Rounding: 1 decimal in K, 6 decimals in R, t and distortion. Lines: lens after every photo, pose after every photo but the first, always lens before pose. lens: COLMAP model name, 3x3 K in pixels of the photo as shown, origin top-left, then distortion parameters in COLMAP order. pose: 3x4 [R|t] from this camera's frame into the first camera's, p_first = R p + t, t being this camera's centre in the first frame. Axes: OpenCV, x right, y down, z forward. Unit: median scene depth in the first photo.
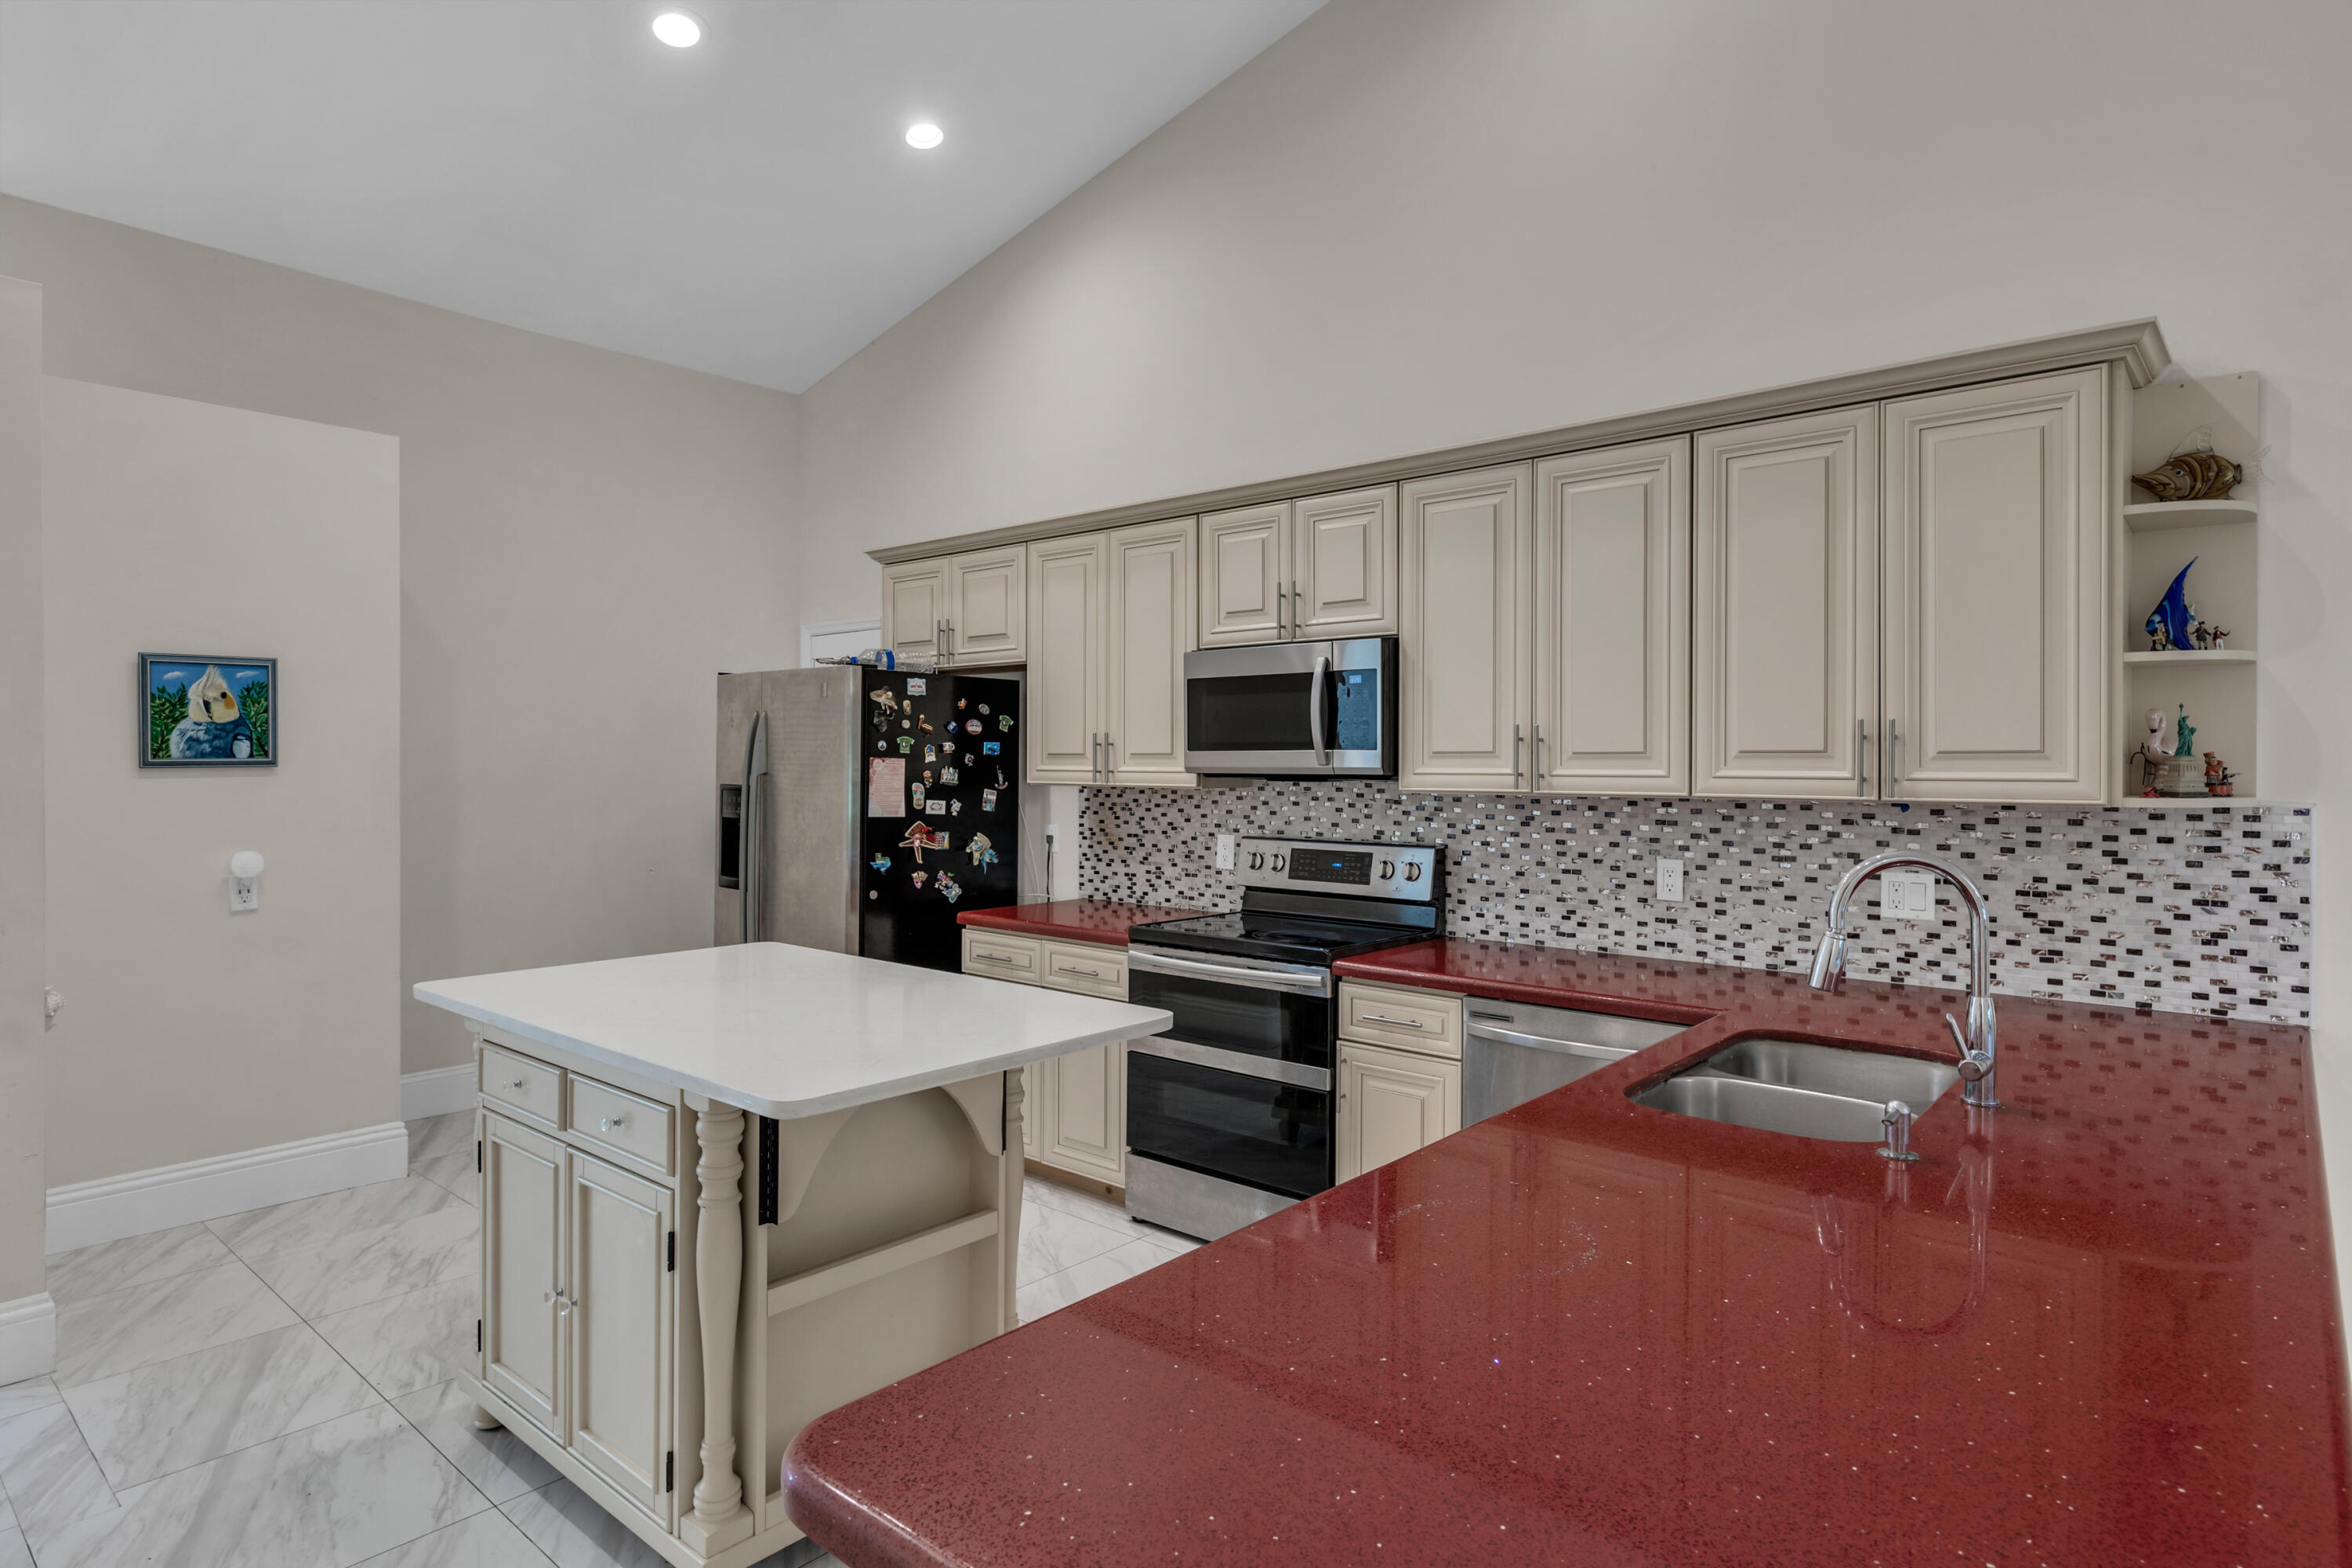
lens RADIAL K [[1306.1, 0, 1175.3], [0, 1306.1, 778.5], [0, 0, 1]] dist [0.010814, -0.000942]
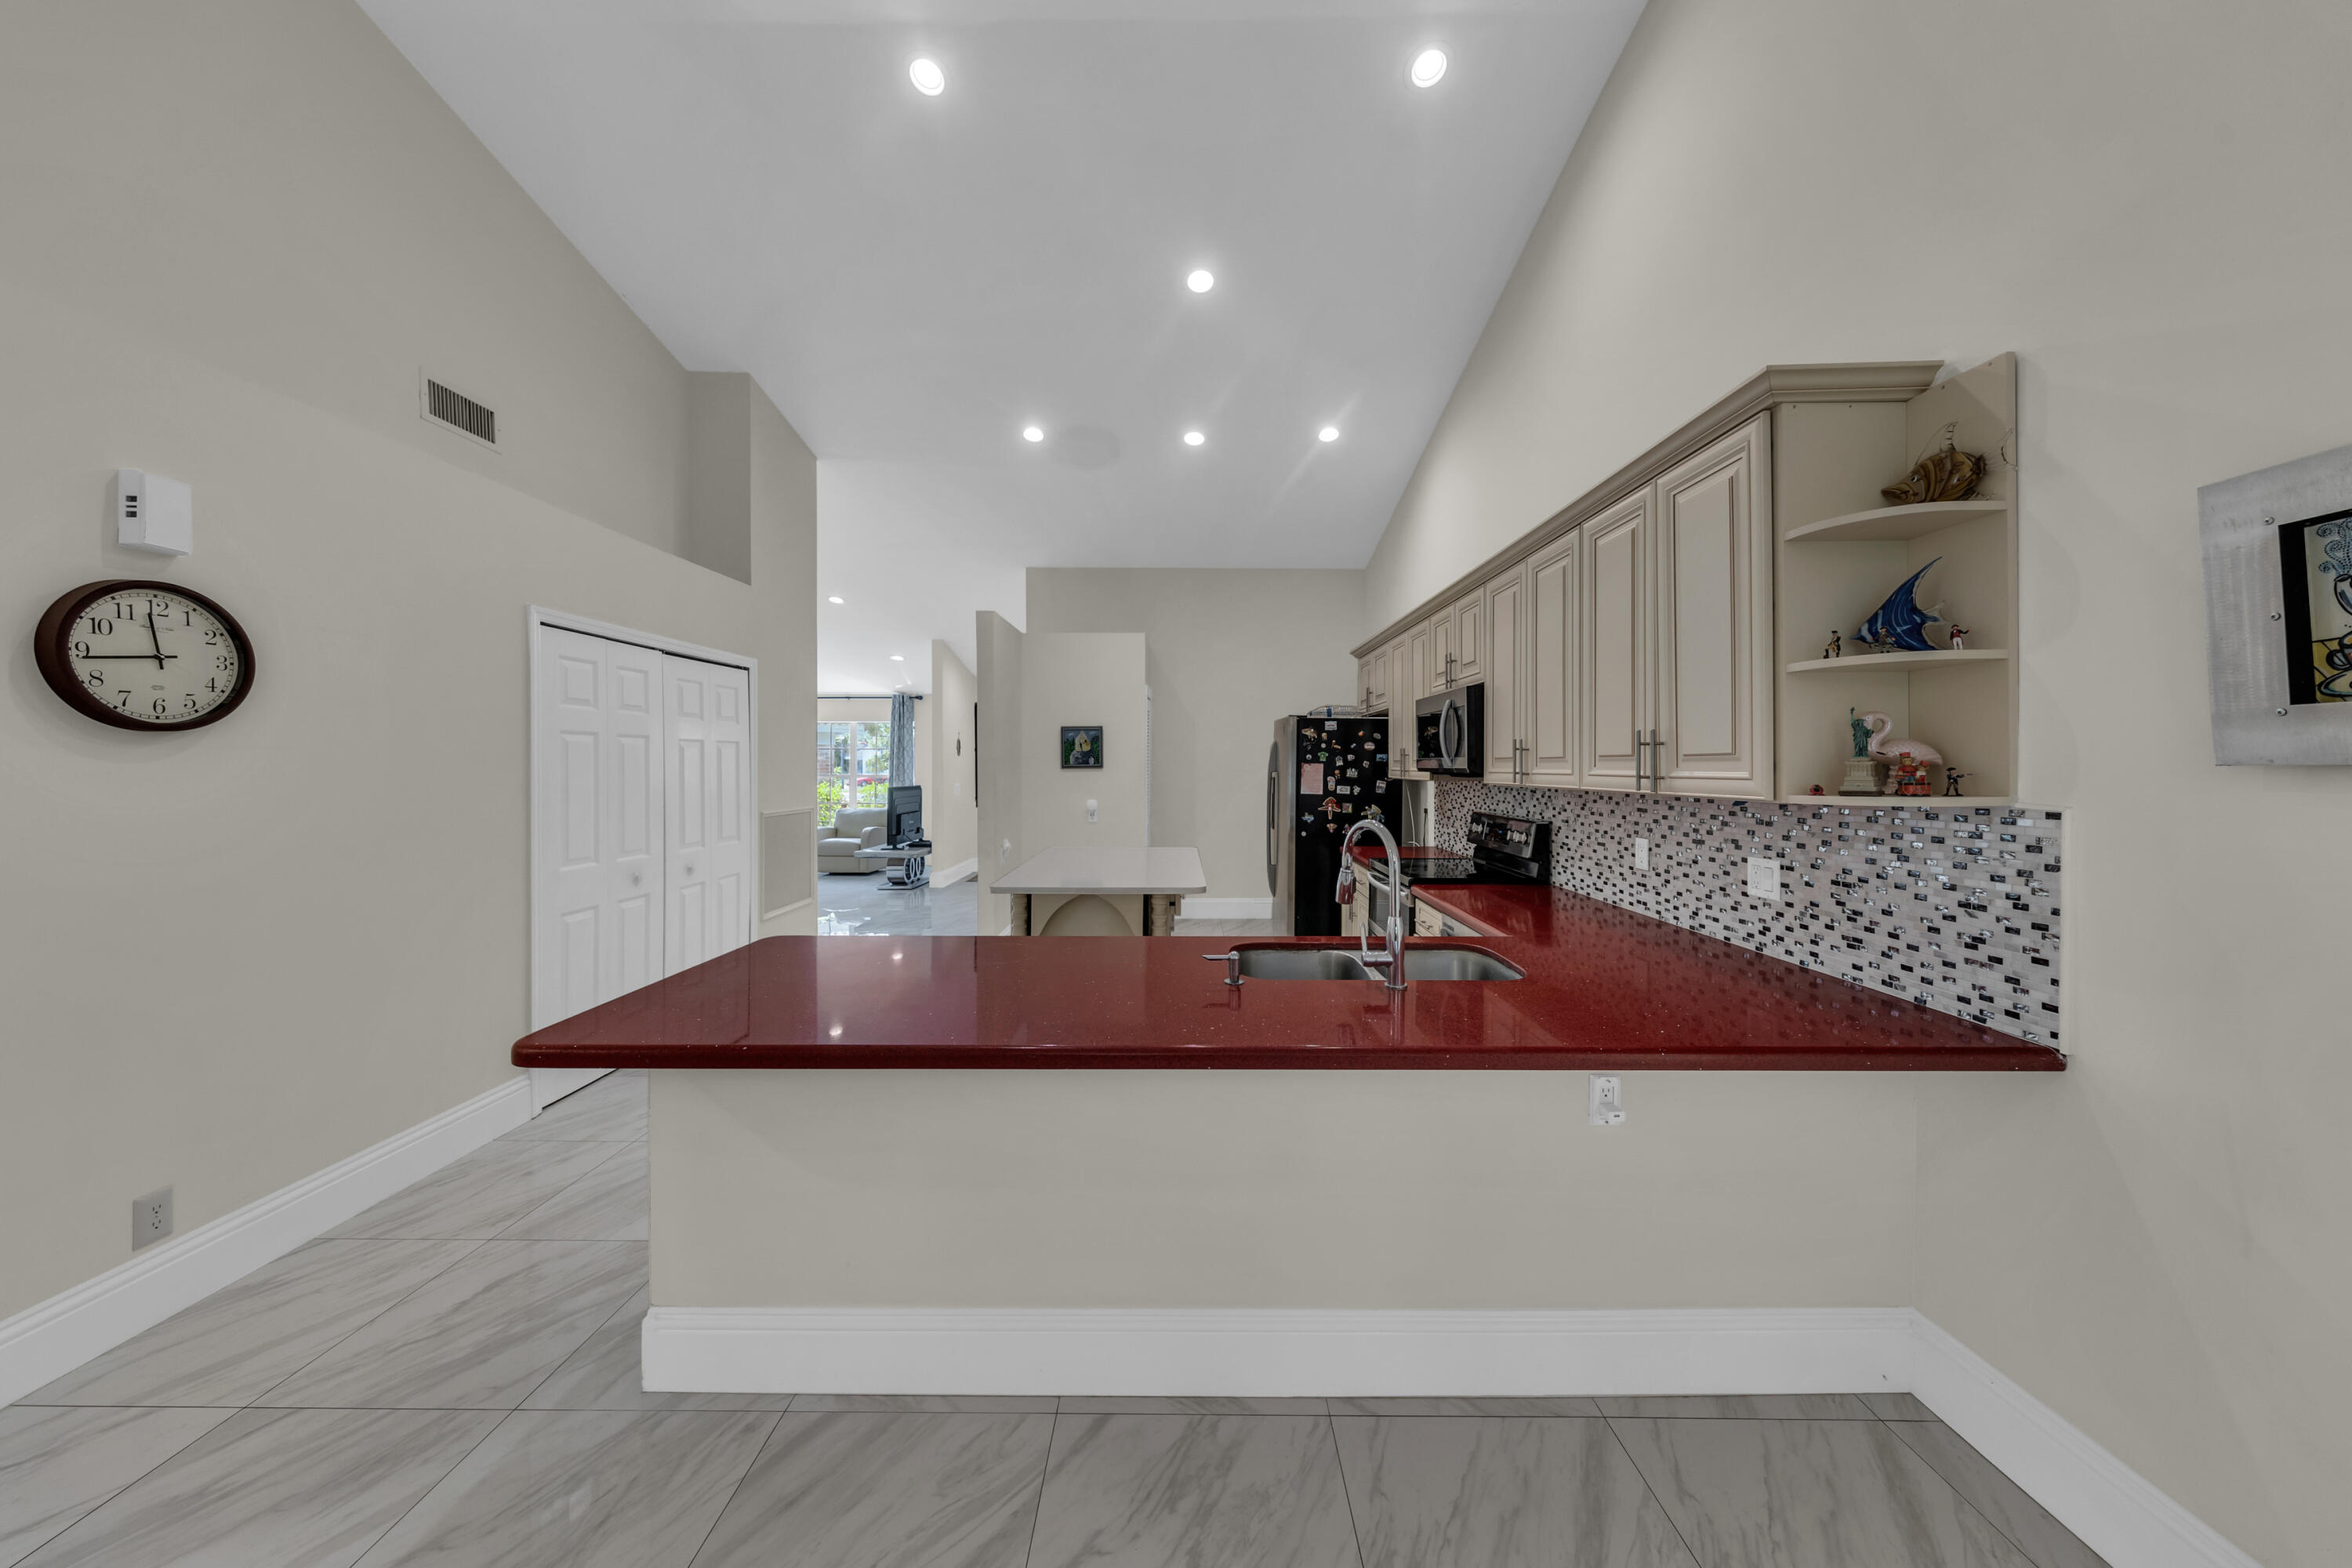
lens RADIAL K [[770.4, 0, 1173.4], [0, 770.4, 770.9], [0, 0, 1]] dist [-0.001139, -0.000194]
pose [[0.648771, 0.003399, -0.760976, 0.608485], [-0.009459, 0.999949, -0.003599, 0.001281], [0.760925, 0.009533, 0.648770, 0.126899]]
